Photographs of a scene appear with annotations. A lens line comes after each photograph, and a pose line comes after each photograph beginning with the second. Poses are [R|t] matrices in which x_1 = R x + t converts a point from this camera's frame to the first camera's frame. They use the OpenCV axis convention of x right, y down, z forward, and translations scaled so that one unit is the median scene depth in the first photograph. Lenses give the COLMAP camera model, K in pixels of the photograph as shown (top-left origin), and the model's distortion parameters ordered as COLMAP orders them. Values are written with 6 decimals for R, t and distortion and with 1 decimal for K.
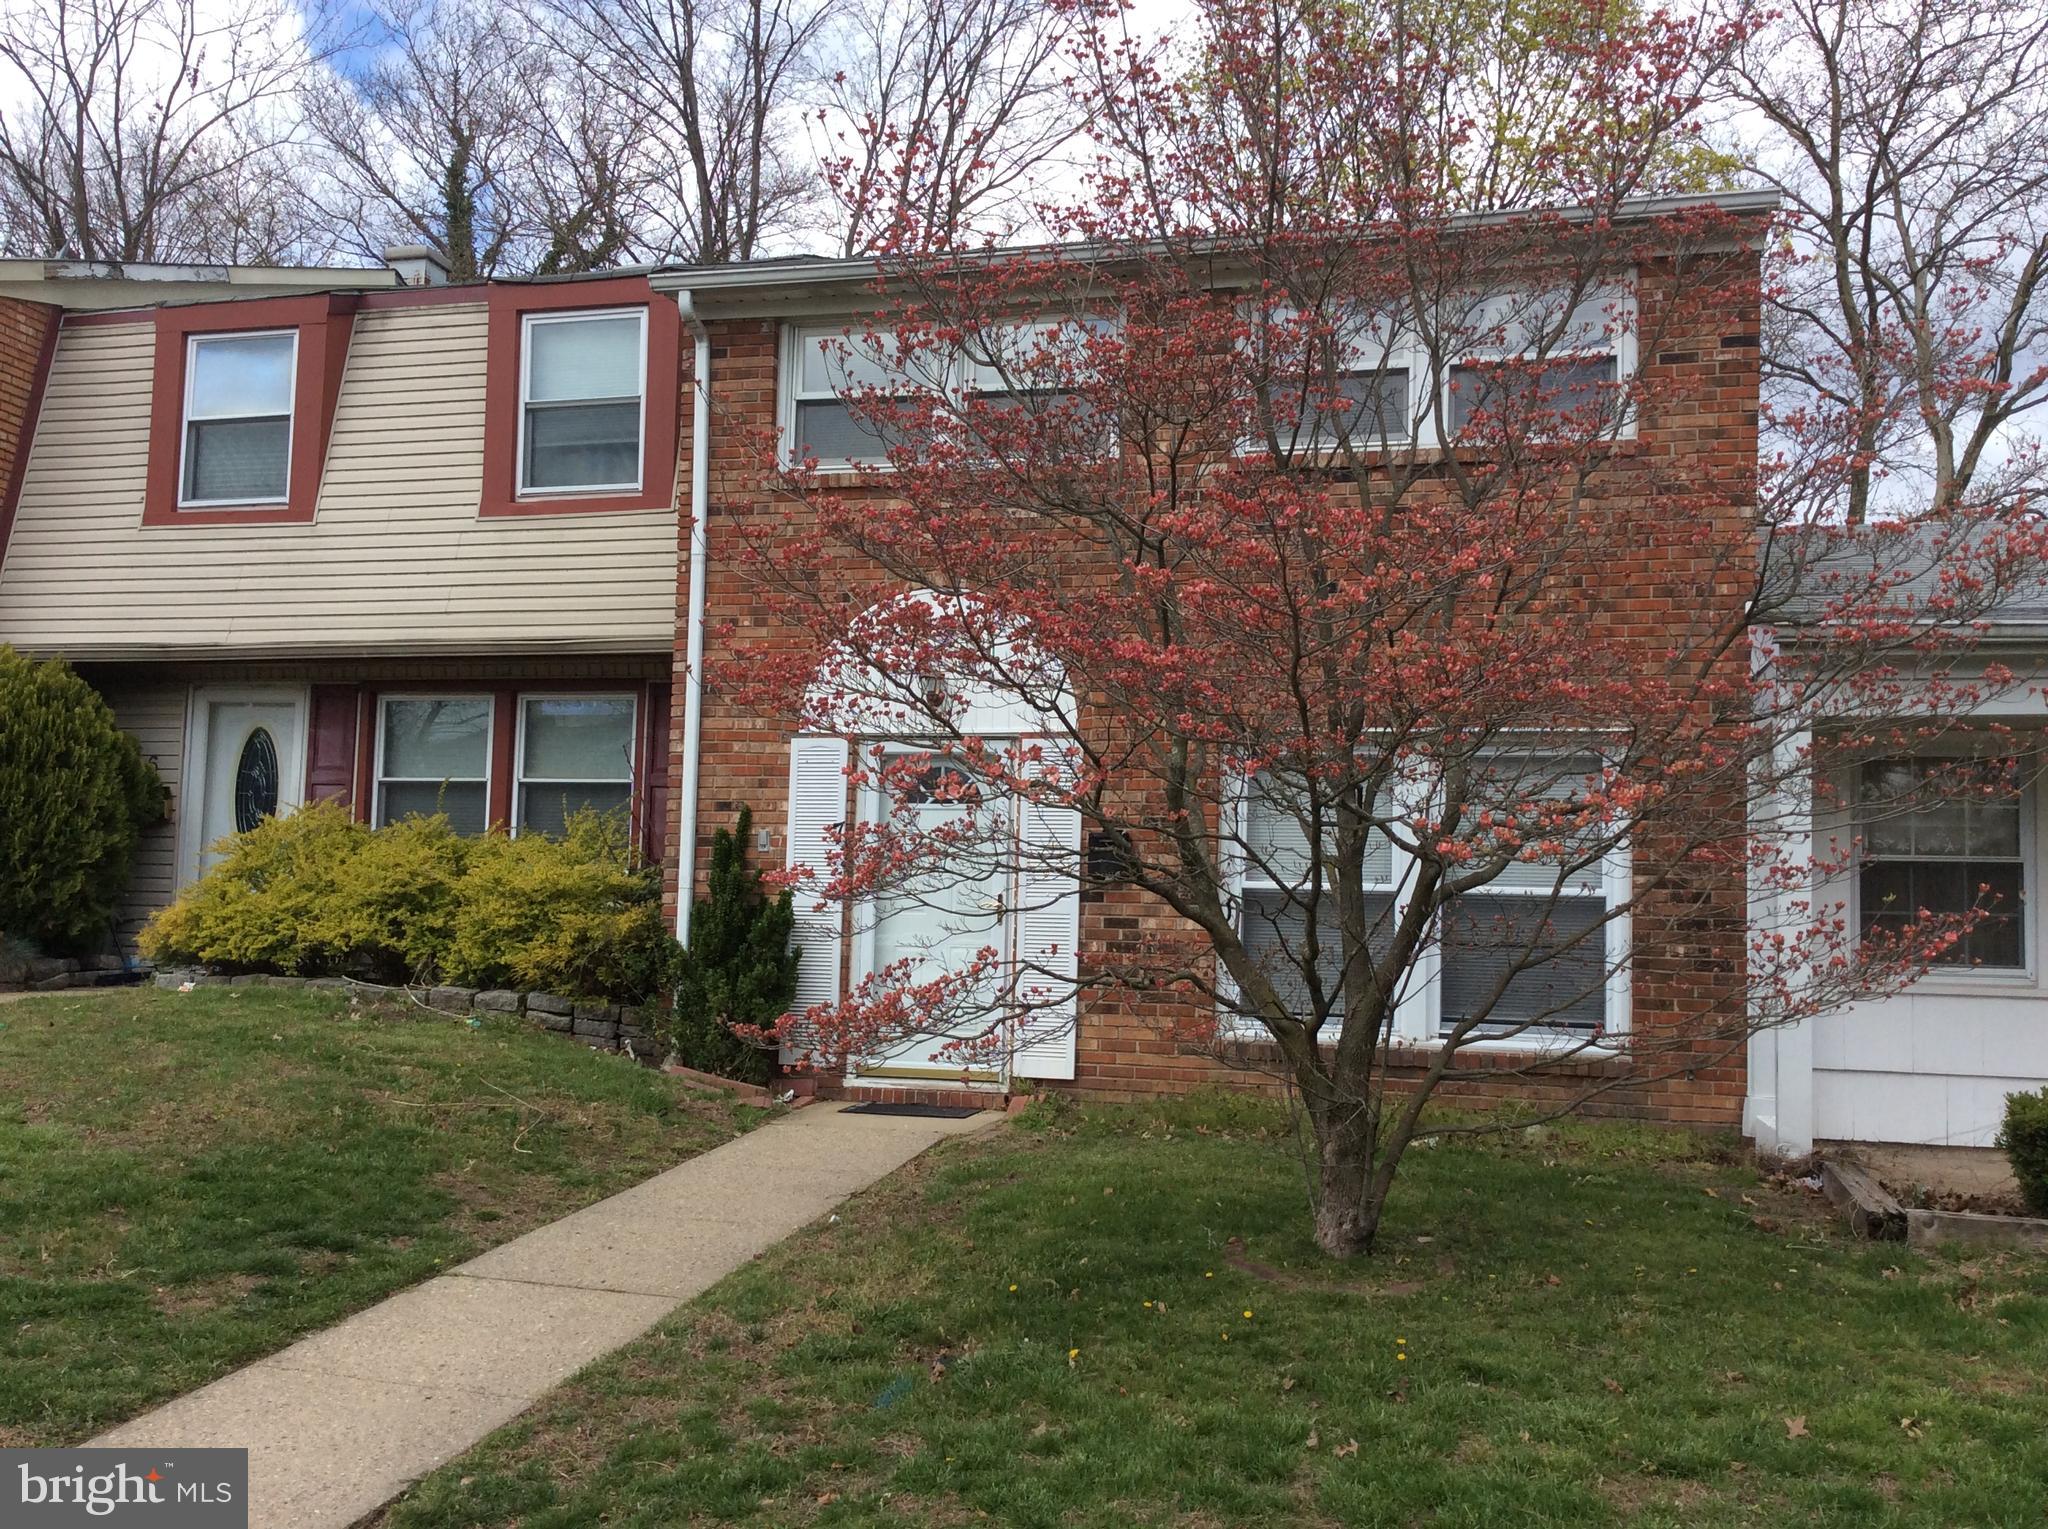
lens RADIAL K [[1884.9, 0, 1024.9], [0, 1884.9, 754.4], [0, 0, 1]] dist [0.034007, 0.000000]
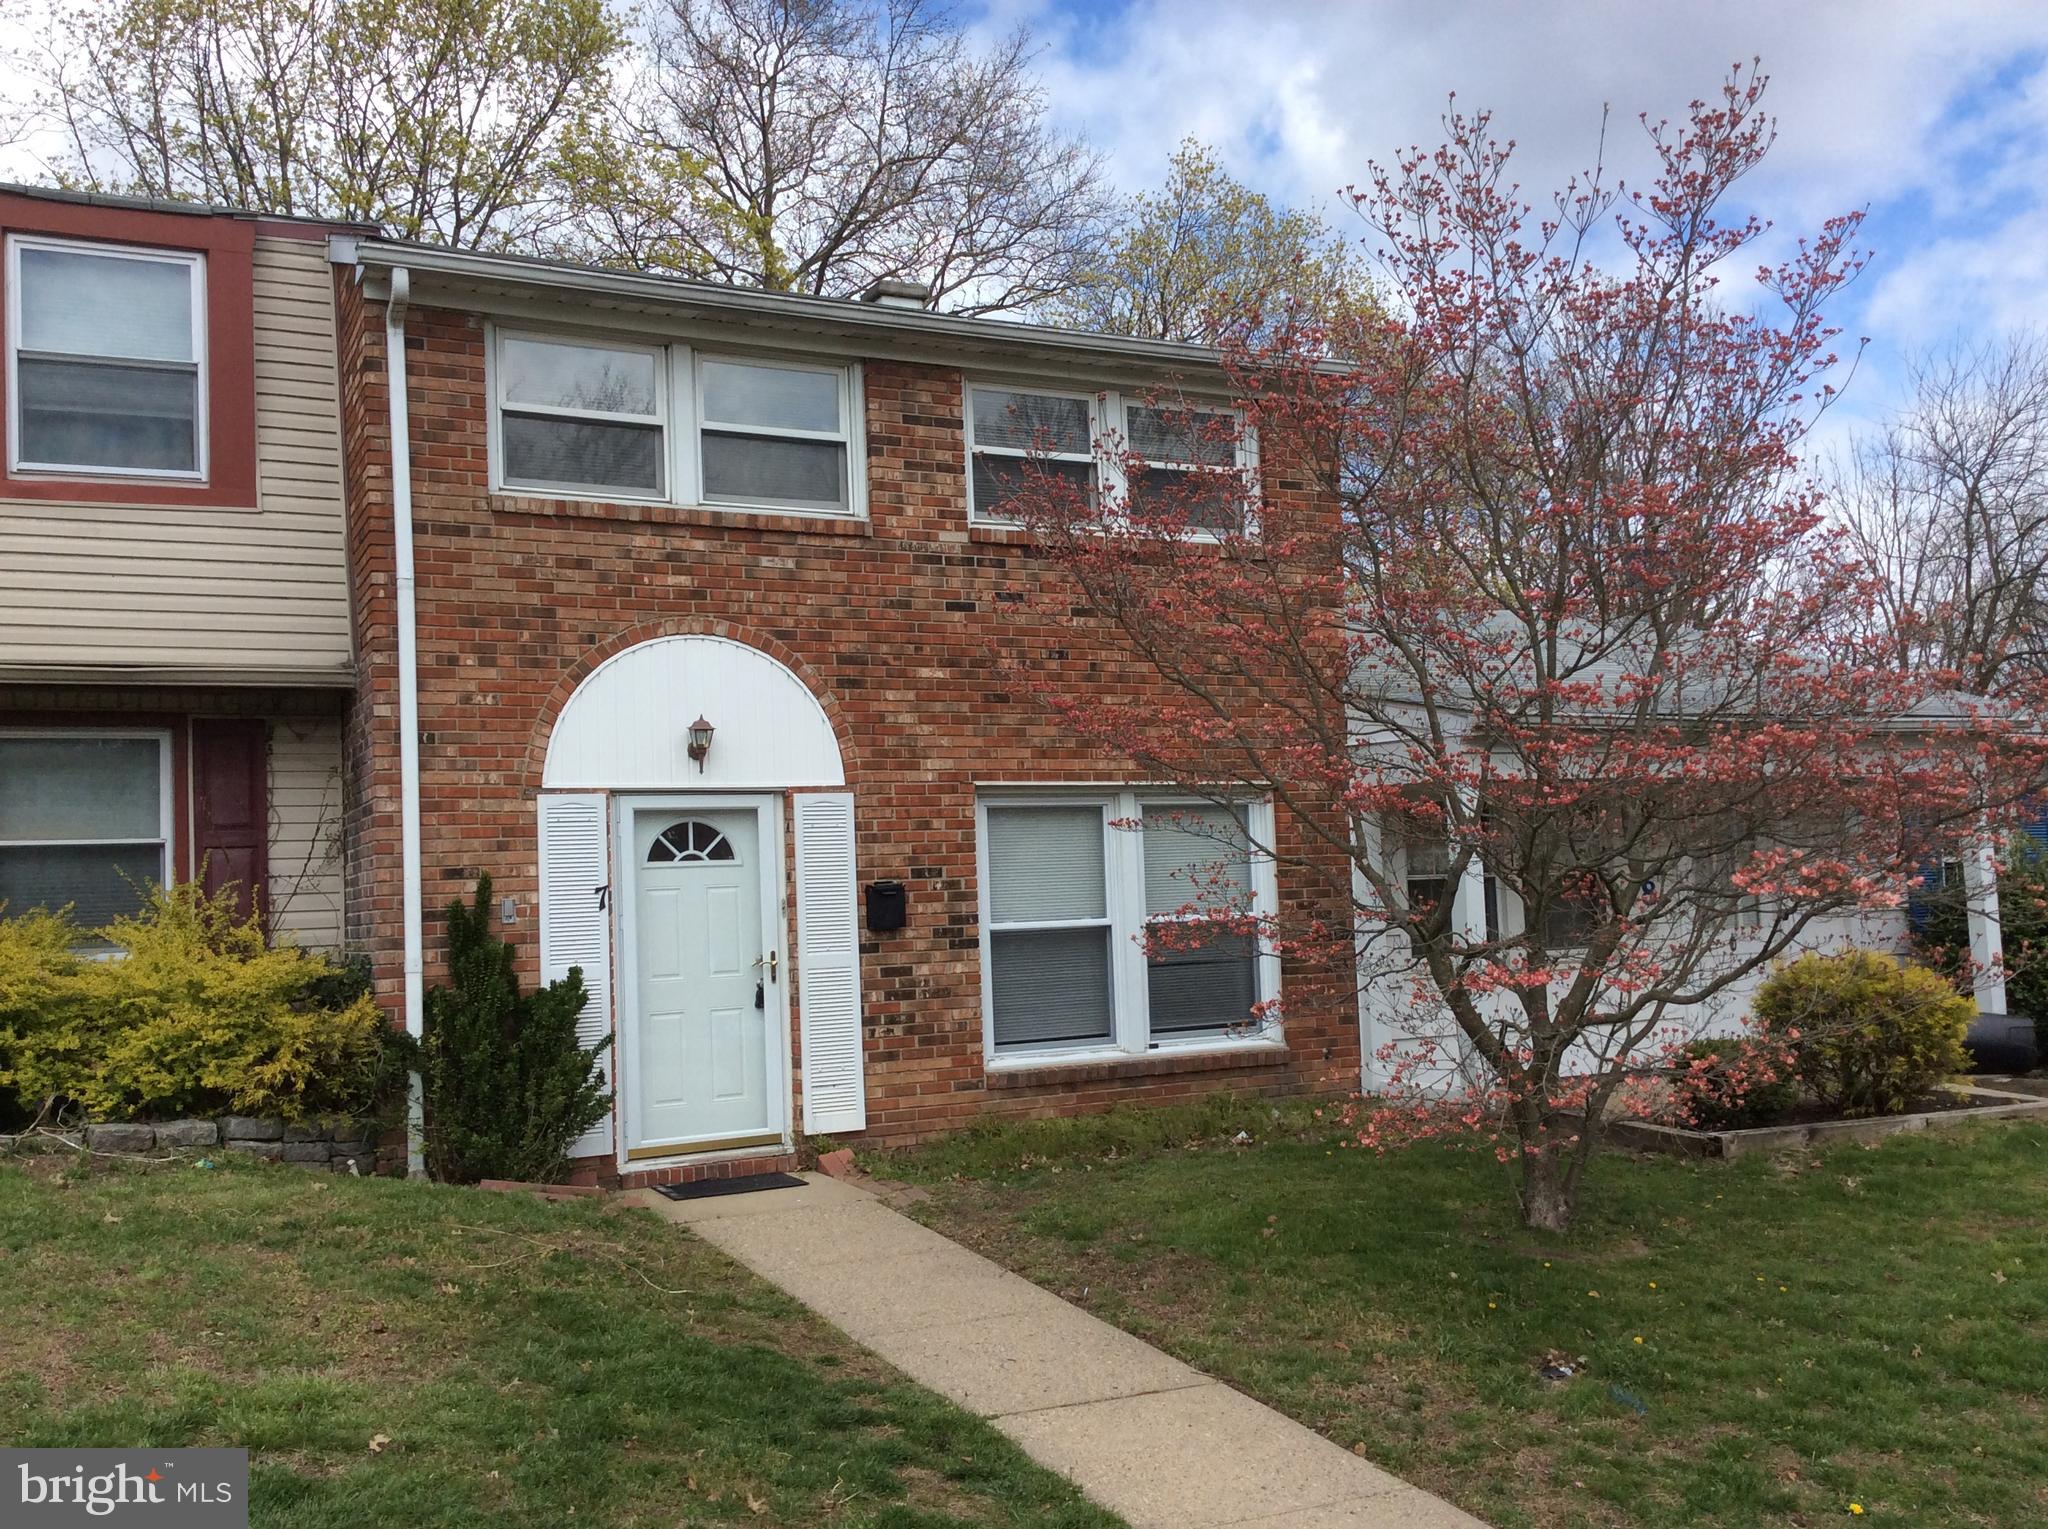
lens RADIAL K [[1884.9, 0, 1024.2], [0, 1884.9, 771.9], [0, 0, 1]] dist [0.034007, 0.000000]
pose [[0.727760, -0.006853, 0.685797, -0.564284], [-0.002004, 0.999925, 0.012118, -0.030151], [-0.685829, -0.010193, 0.727692, 0.189593]]
